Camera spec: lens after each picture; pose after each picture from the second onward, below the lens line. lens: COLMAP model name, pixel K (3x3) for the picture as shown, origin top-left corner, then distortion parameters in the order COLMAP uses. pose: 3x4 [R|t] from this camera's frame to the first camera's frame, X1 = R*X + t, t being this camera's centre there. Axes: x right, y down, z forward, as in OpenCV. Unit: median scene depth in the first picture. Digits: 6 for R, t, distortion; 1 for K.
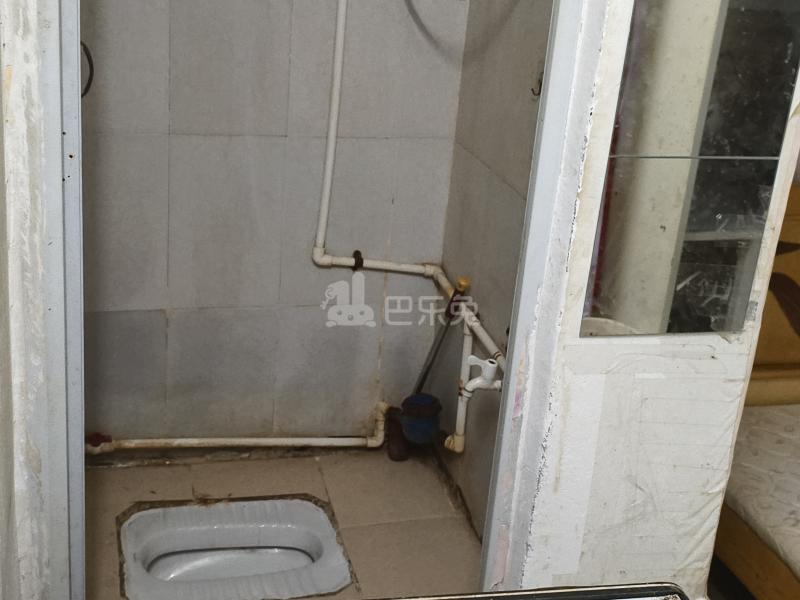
lens RADIAL K [[1156.1, 0, 398.9], [0, 1156.1, 297.3], [0, 0, 1]] dist [0.016989, 0.000000]
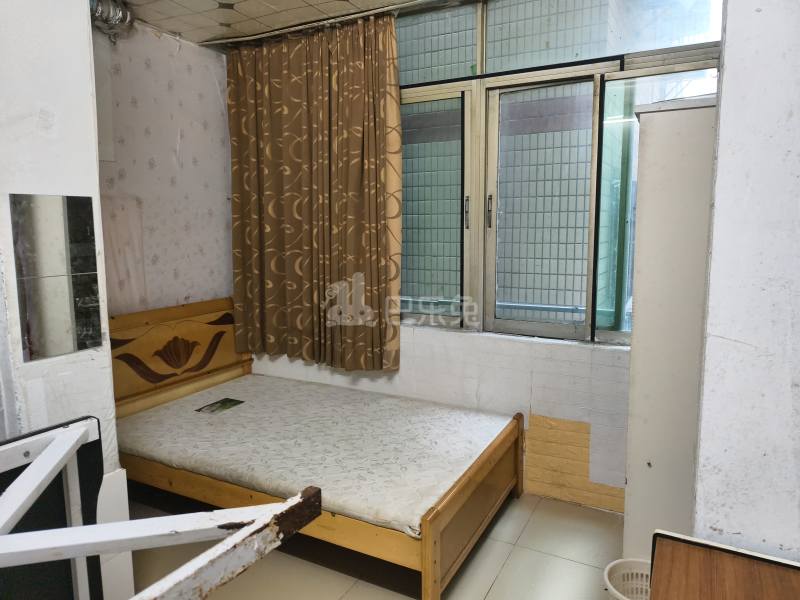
lens RADIAL K [[544.1, 0, 406.1], [0, 544.1, 291.0], [0, 0, 1]] dist [0.027744, -0.032666]
pose [[0.680760, -0.178097, 0.710526, -0.064822], [0.324481, 0.942951, -0.074531, 0.211525], [-0.656718, 0.281290, 0.699713, -0.252966]]
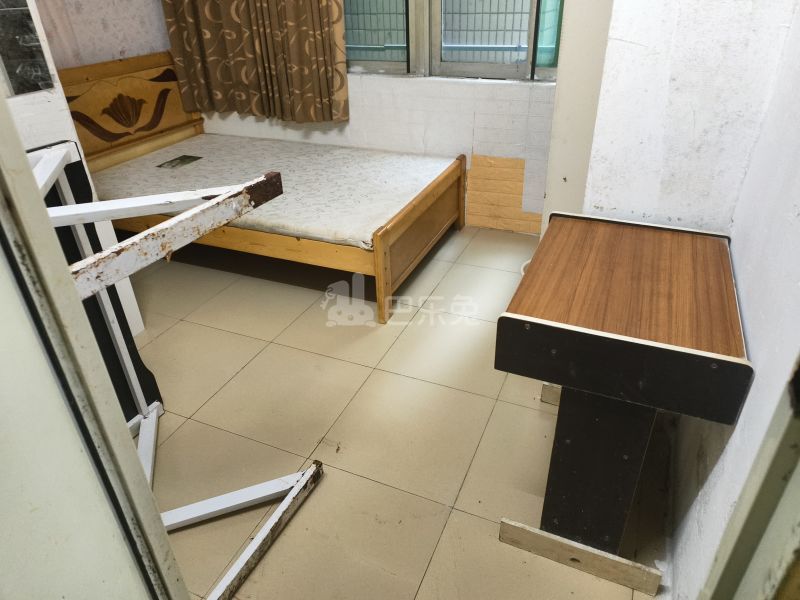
lens RADIAL K [[544.1, 0, 401.0], [0, 544.1, 288.3], [0, 0, 1]] dist [0.027744, -0.032666]
pose [[0.622016, -0.476922, 0.621000, -0.179477], [0.359270, 0.878522, 0.314839, 0.305425], [-0.695716, 0.027272, 0.717799, -0.360705]]
